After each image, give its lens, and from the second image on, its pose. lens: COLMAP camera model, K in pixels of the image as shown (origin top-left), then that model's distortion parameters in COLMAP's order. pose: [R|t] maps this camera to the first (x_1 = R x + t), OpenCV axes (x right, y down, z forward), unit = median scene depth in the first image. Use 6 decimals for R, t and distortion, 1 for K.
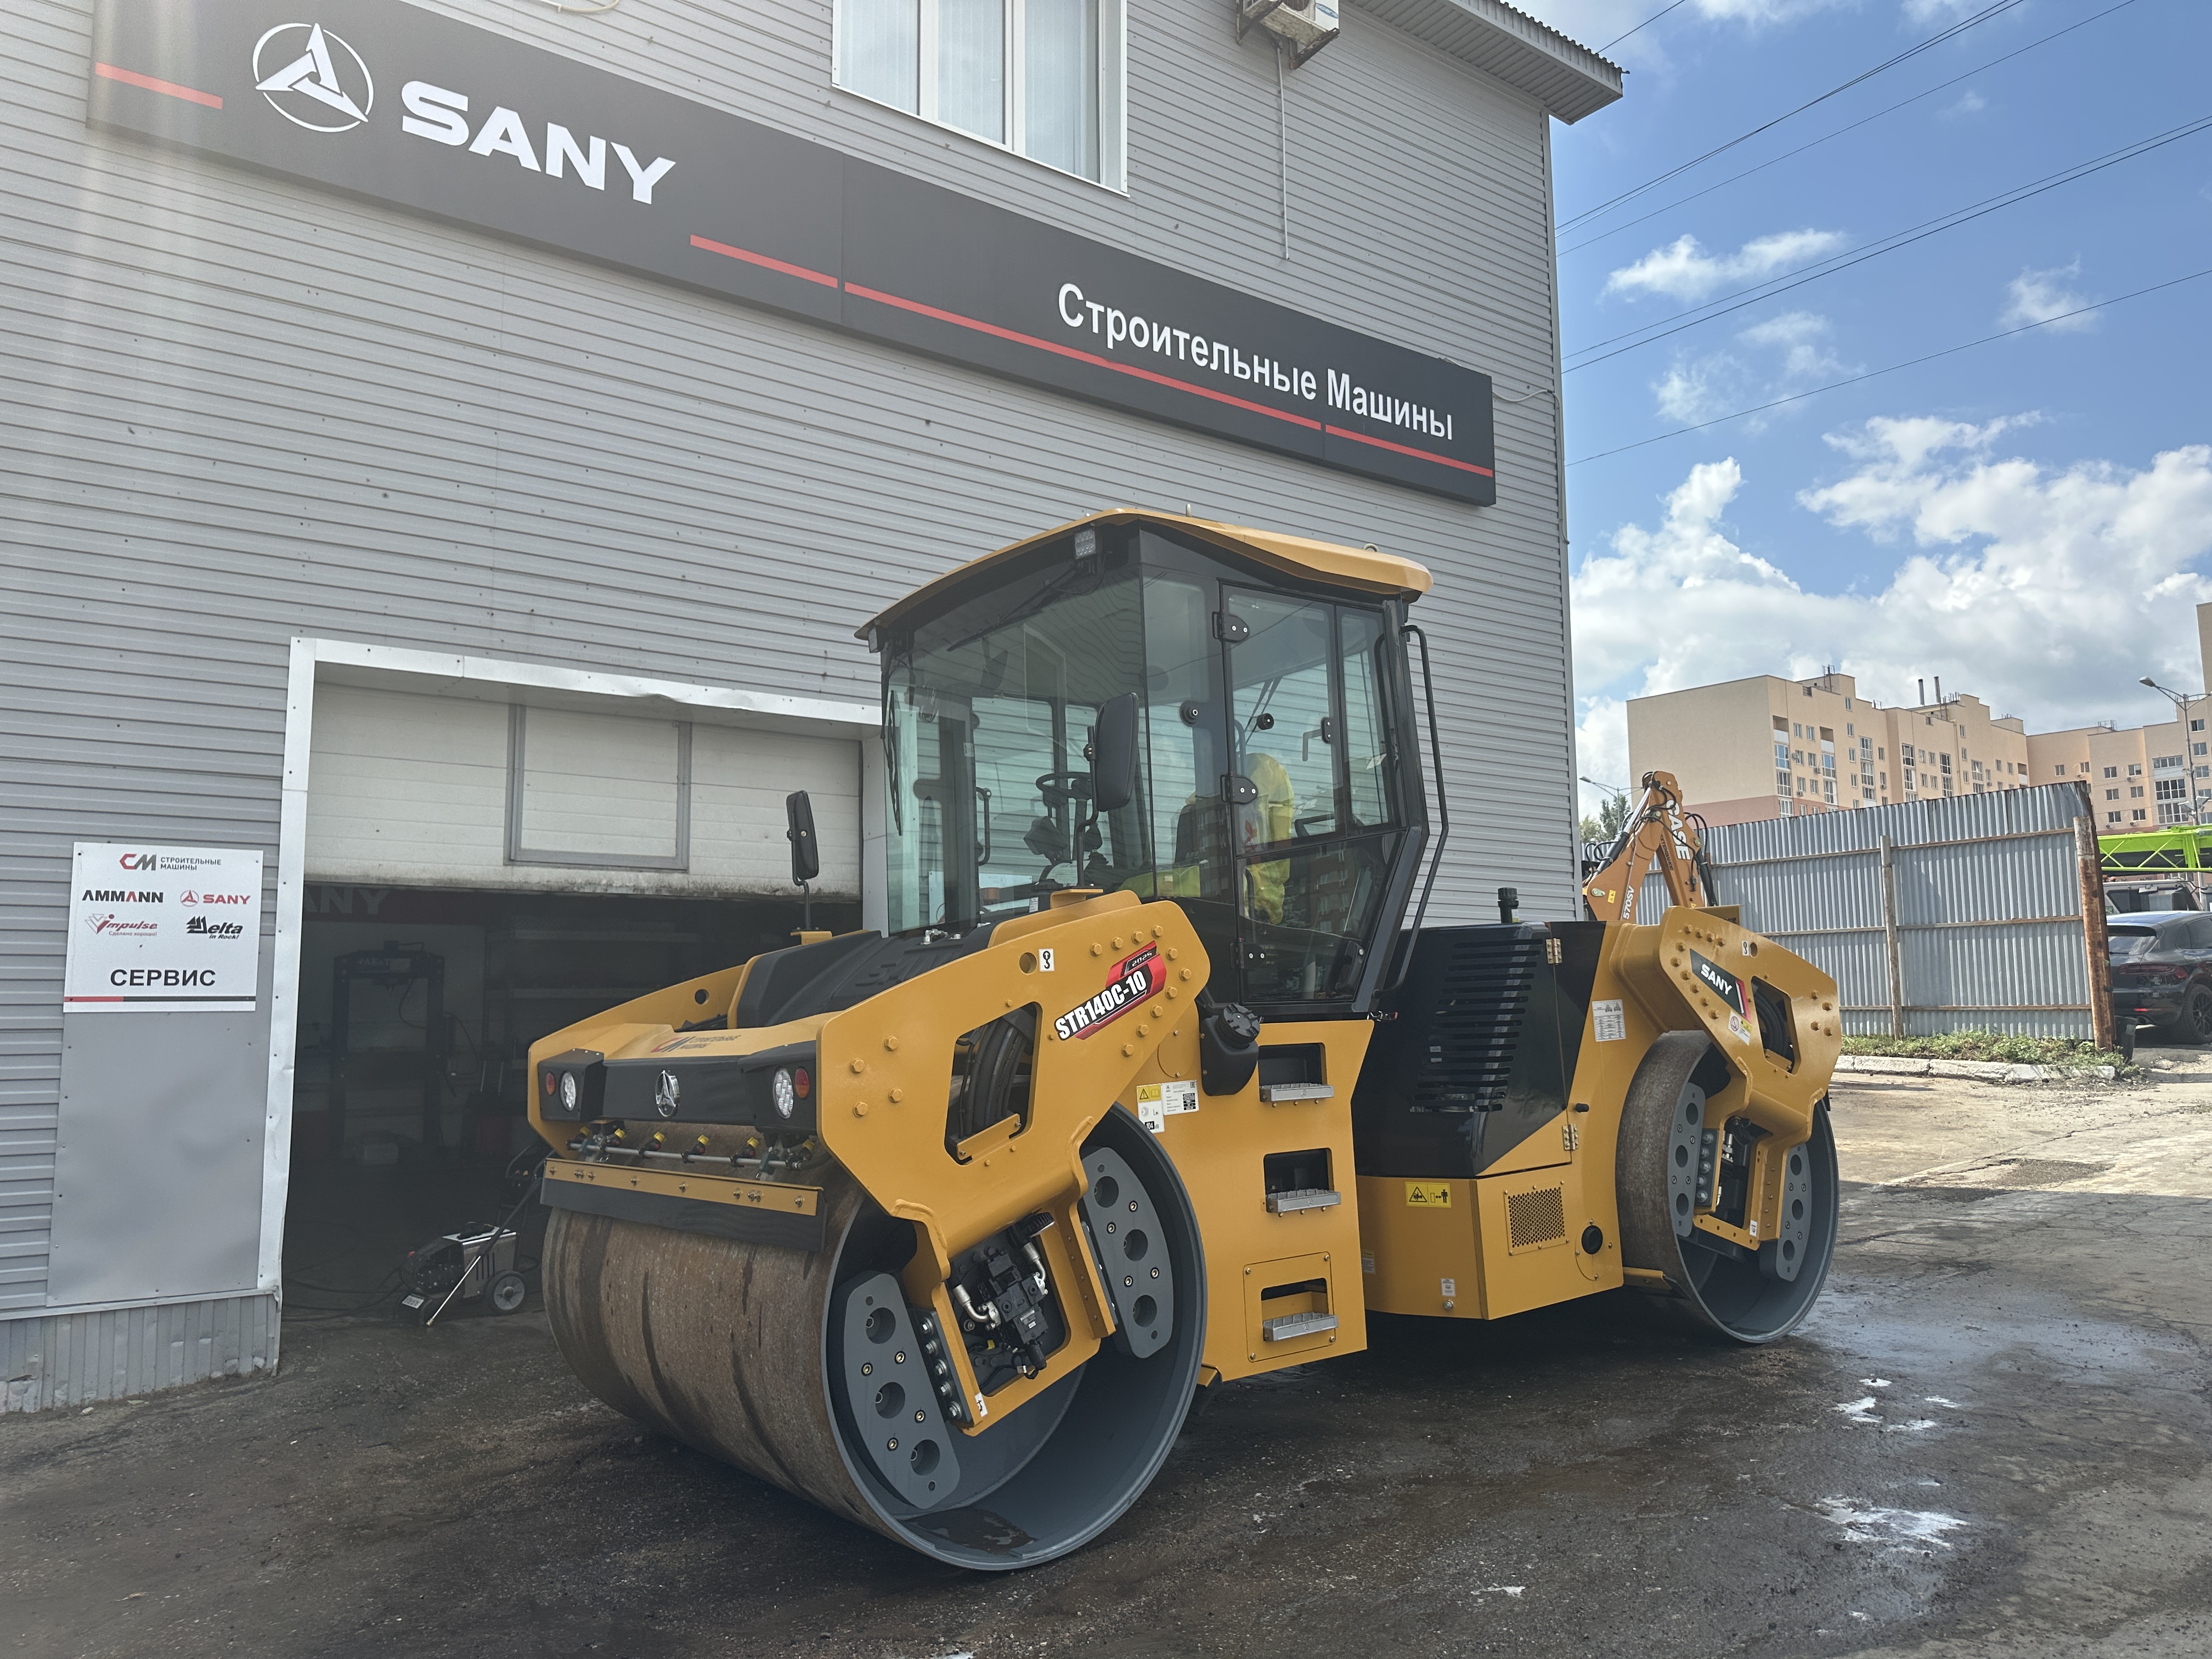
lens RADIAL K [[1574.8, 0, 1146.4], [0, 1574.8, 831.3], [0, 0, 1]] dist [0.095842, -0.101180]
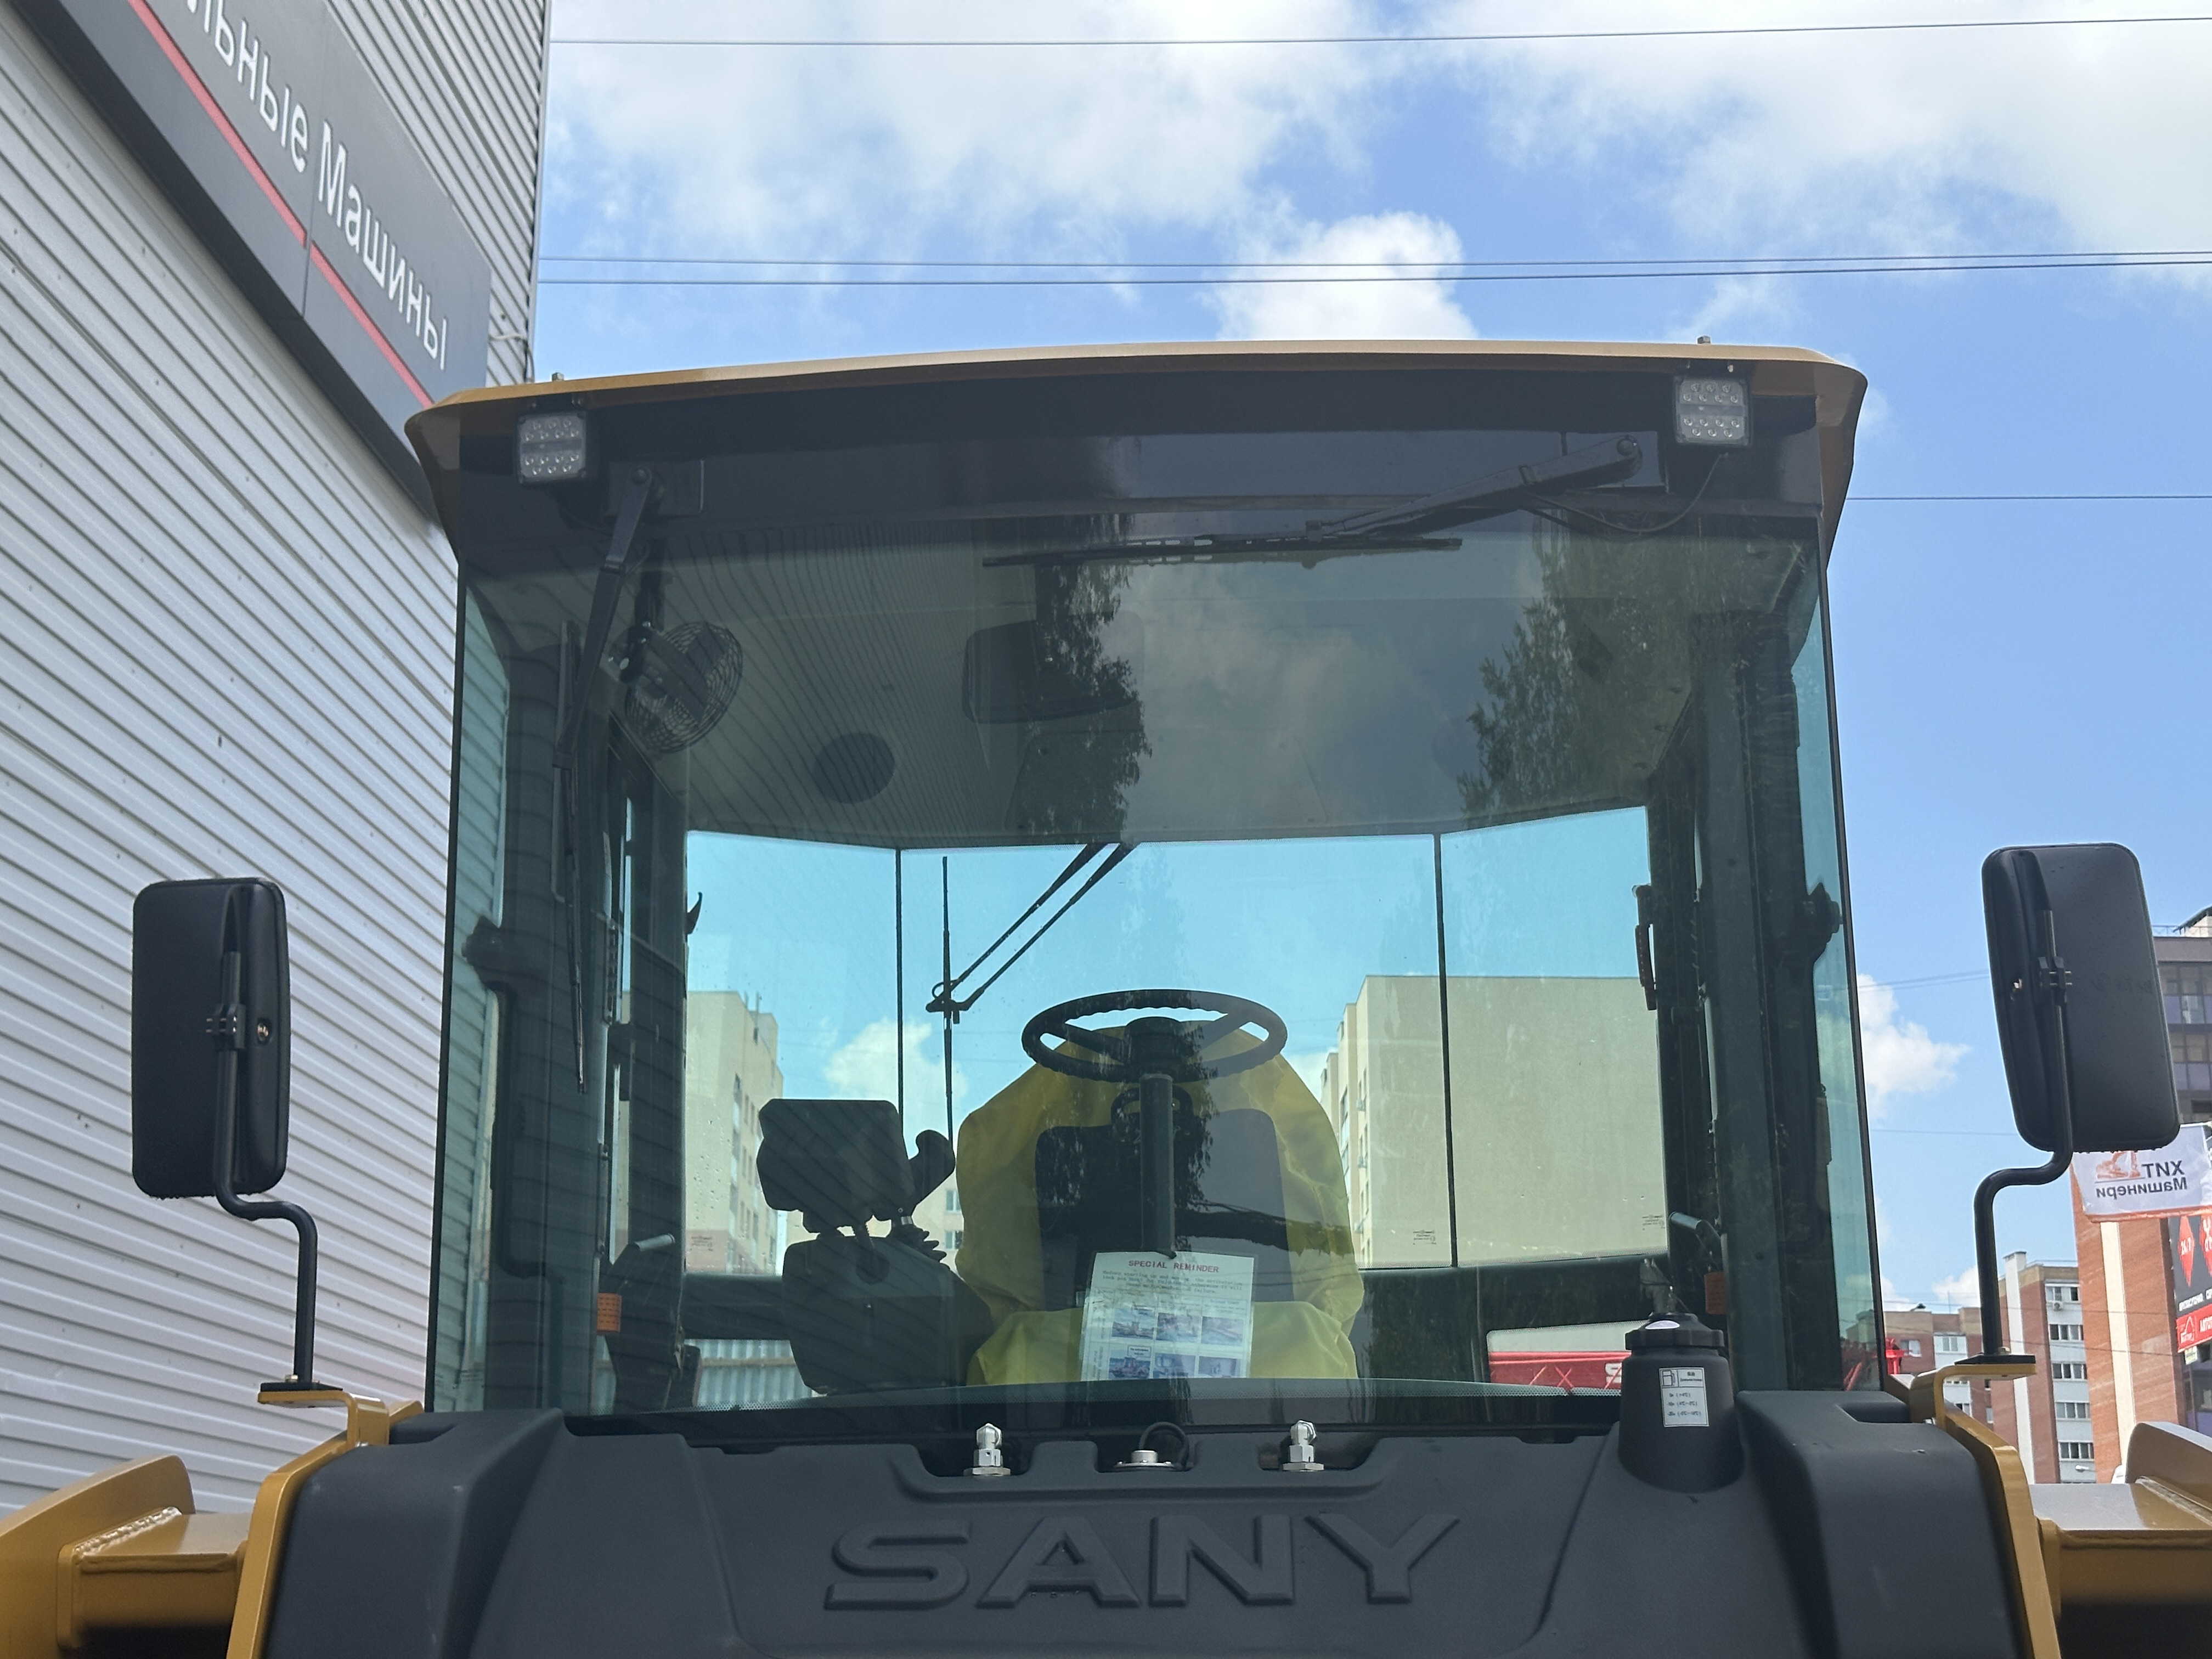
lens RADIAL K [[3087.9, 0, 1117.5], [0, 3087.9, 827.8], [0, 0, 1]] dist [0.158405, -0.022927]
pose [[0.656566, 0.210164, 0.724398, -0.499821], [-0.097098, 0.975957, -0.195141, 0.054222], [-0.747993, 0.057785, 0.661187, 0.490202]]
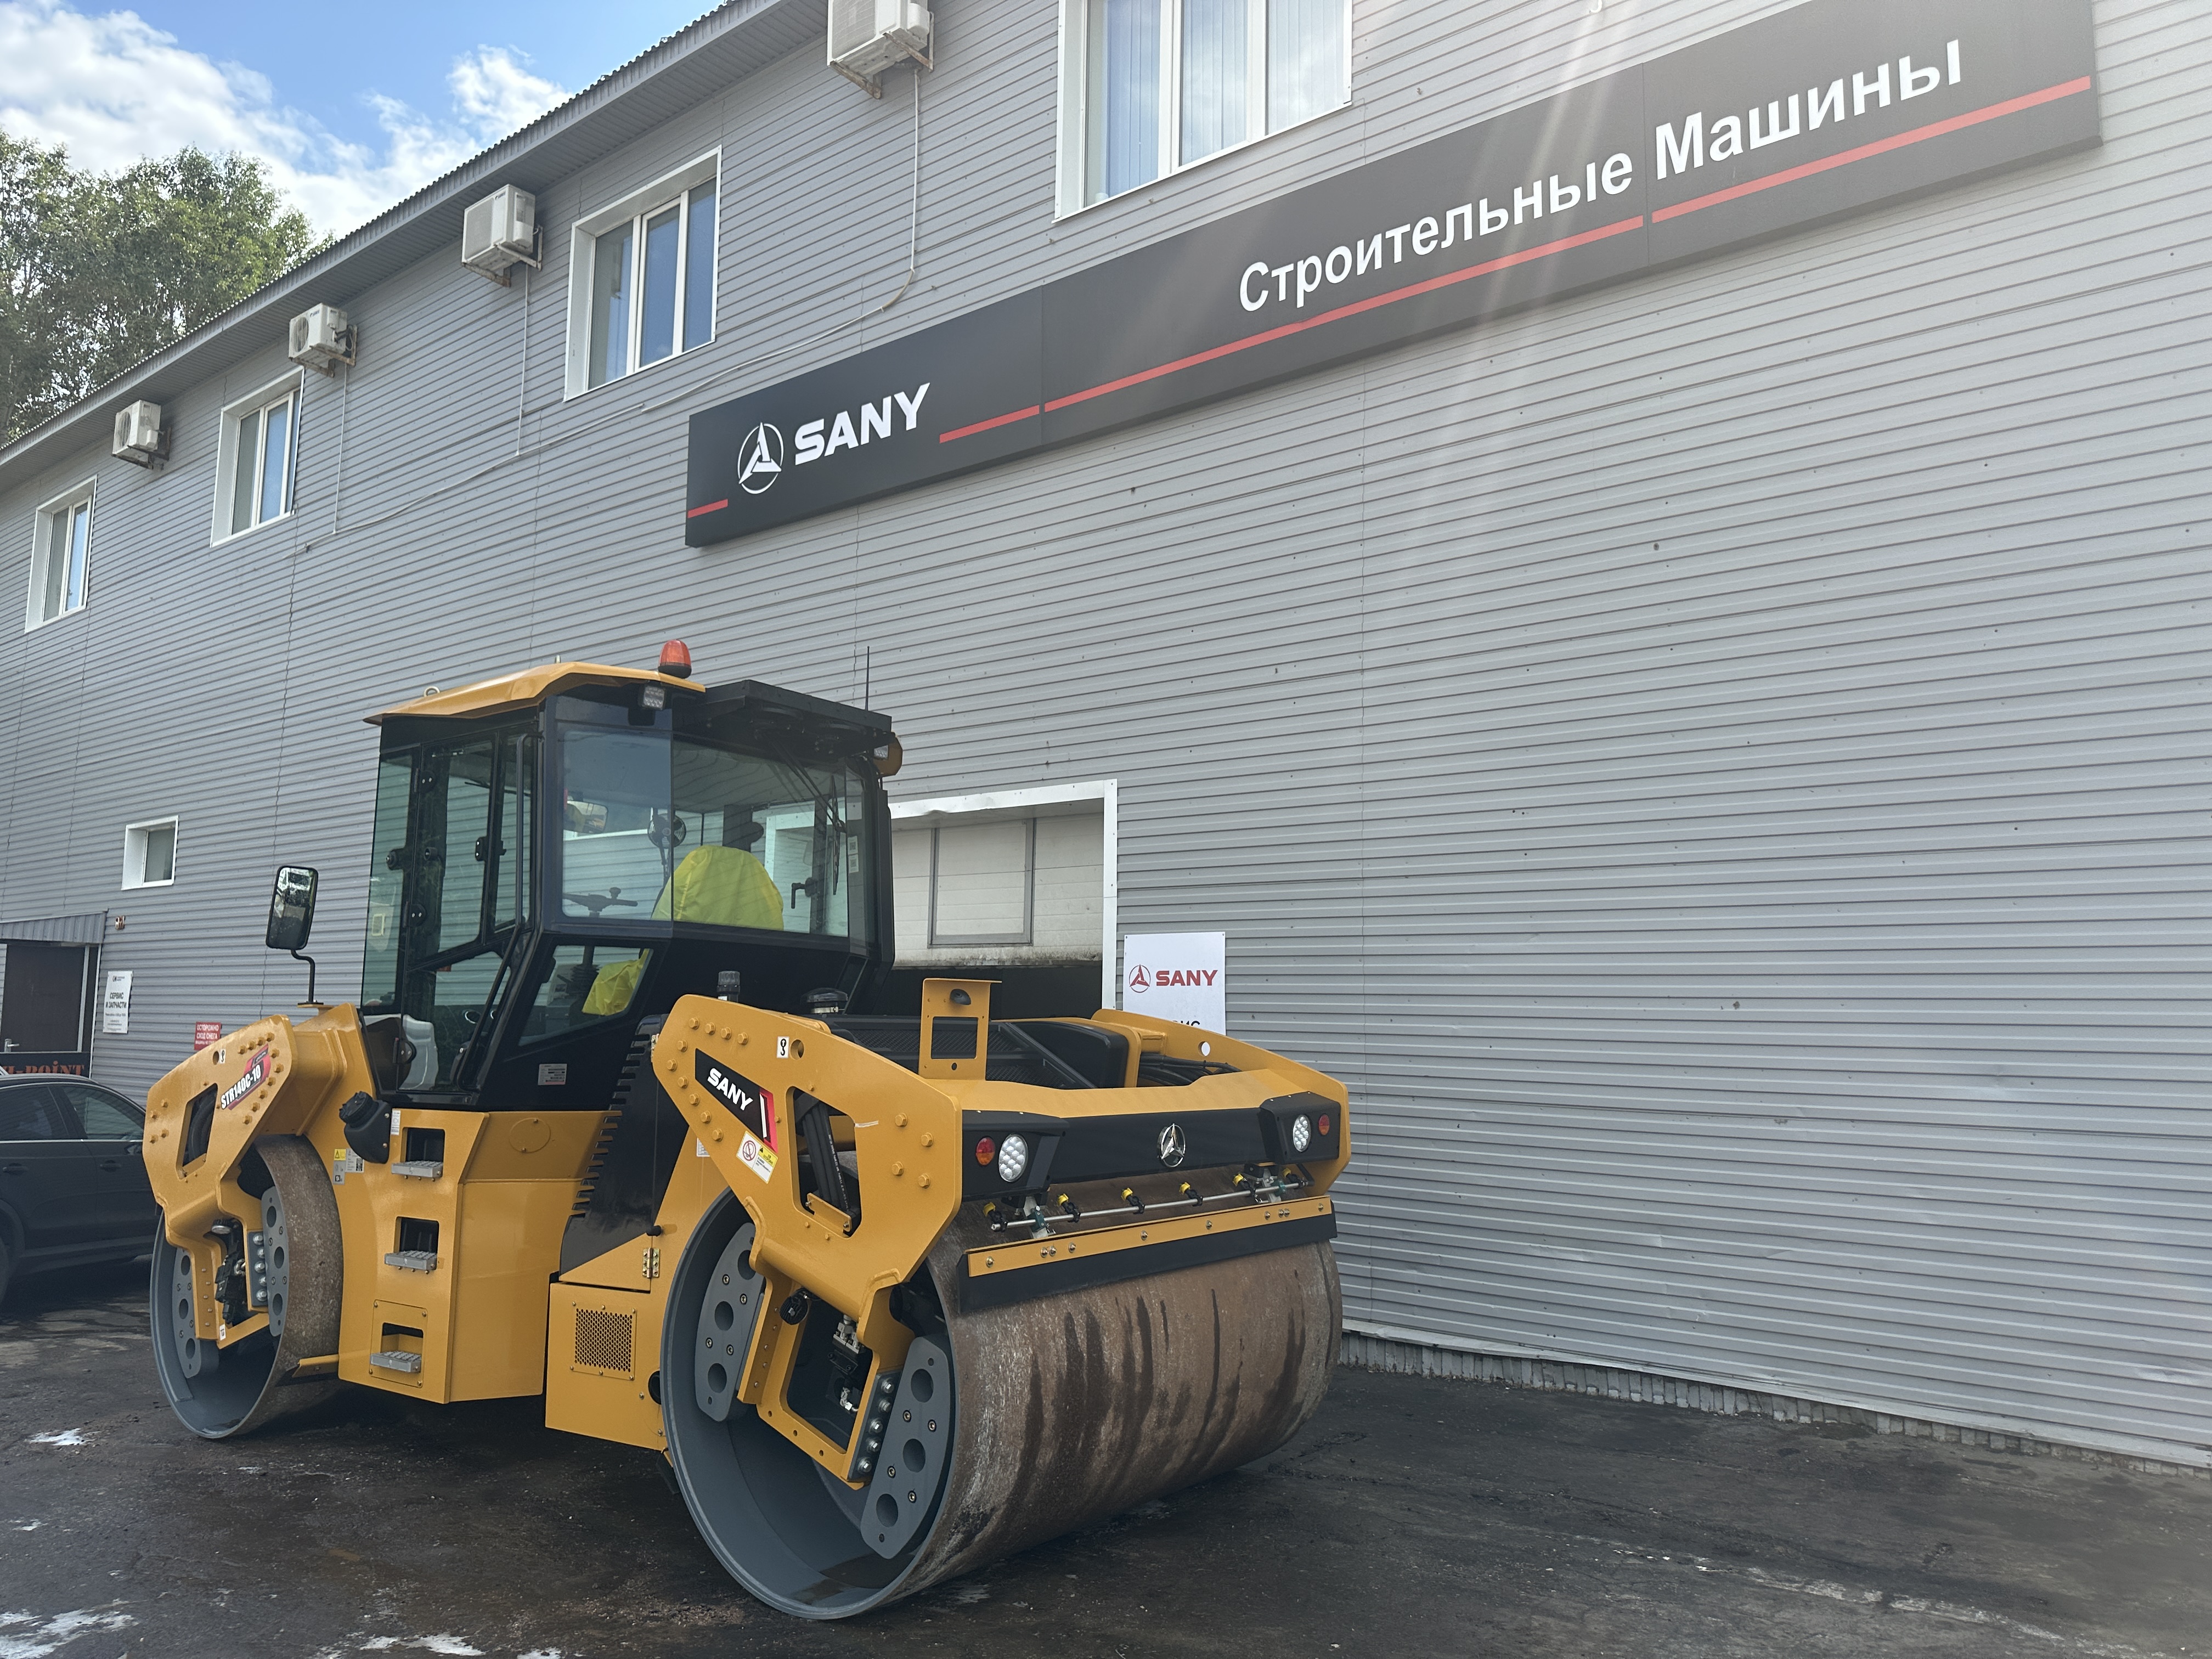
lens RADIAL K [[1625.0, 0, 1106.0], [0, 1625.0, 829.5], [0, 0, 1]] dist [0.095287, -0.145680]
pose [[0.237642, -0.094789, -0.966717, 1.120769], [0.099721, 0.992349, -0.072788, 0.042199], [0.966221, -0.079105, 0.245276, 0.945611]]
